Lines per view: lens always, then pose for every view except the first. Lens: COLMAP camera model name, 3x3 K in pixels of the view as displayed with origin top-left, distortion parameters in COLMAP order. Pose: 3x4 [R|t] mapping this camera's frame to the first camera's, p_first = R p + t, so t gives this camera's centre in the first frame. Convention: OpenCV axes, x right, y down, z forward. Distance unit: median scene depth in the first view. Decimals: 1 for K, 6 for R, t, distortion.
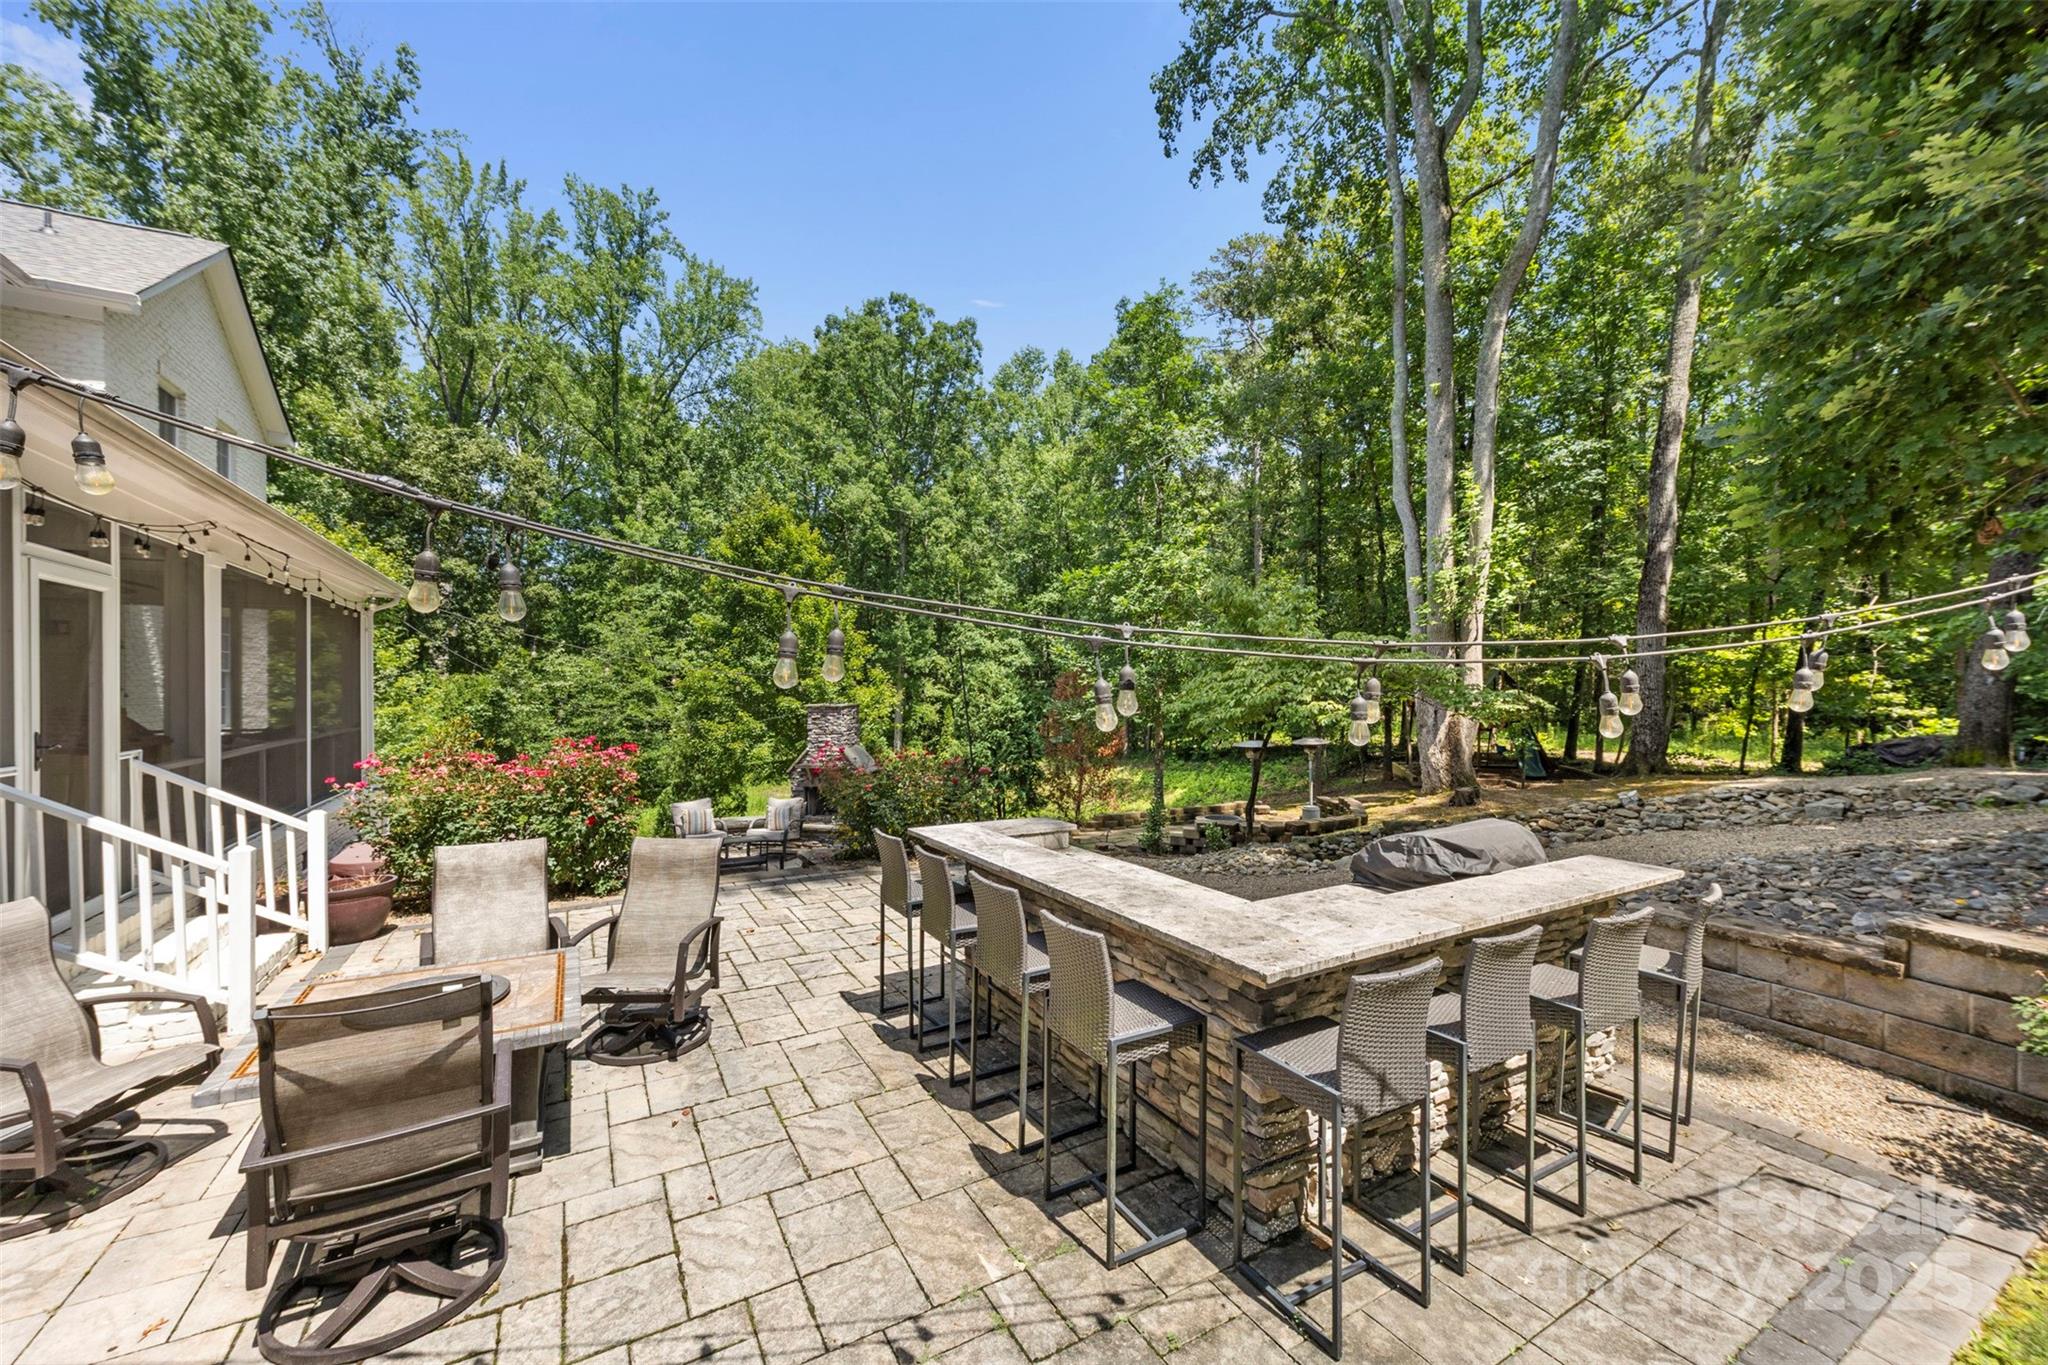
lens RADIAL K [[789.3, 0, 1026.0], [0, 789.3, 689.9], [0, 0, 1]] dist [-0.000811, -0.000272]
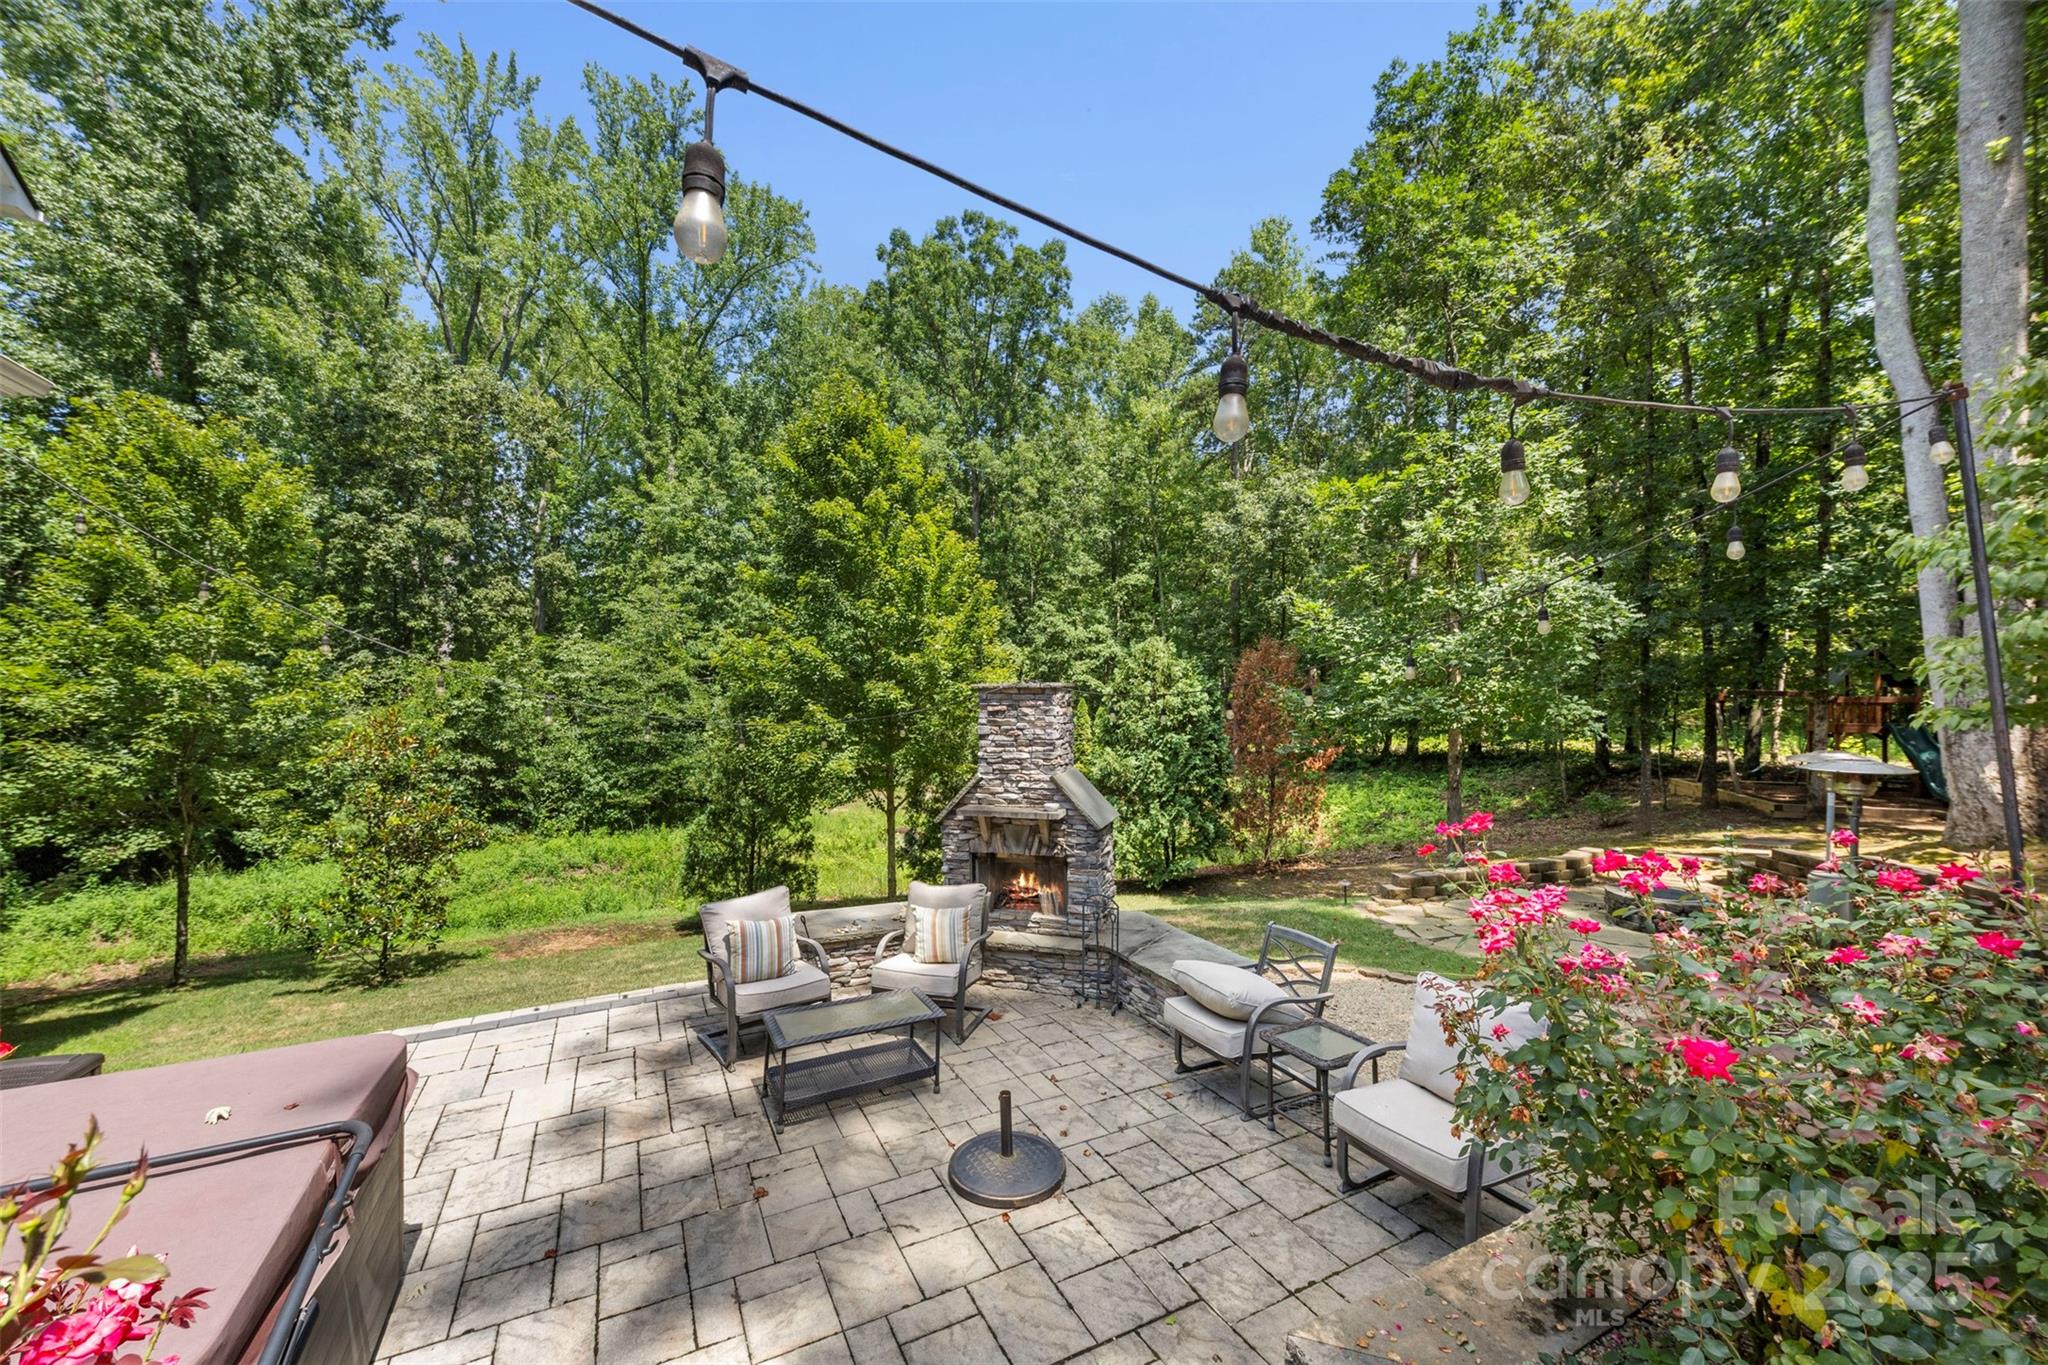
lens RADIAL K [[789.3, 0, 1022.2], [0, 789.3, 687.1], [0, 0, 1]] dist [-0.000811, -0.000272]
pose [[0.999059, 0.000423, -0.043373, -0.083887], [-0.000628, 0.999989, -0.004728, 0.008437], [0.043371, 0.004750, 0.999048, 0.188390]]
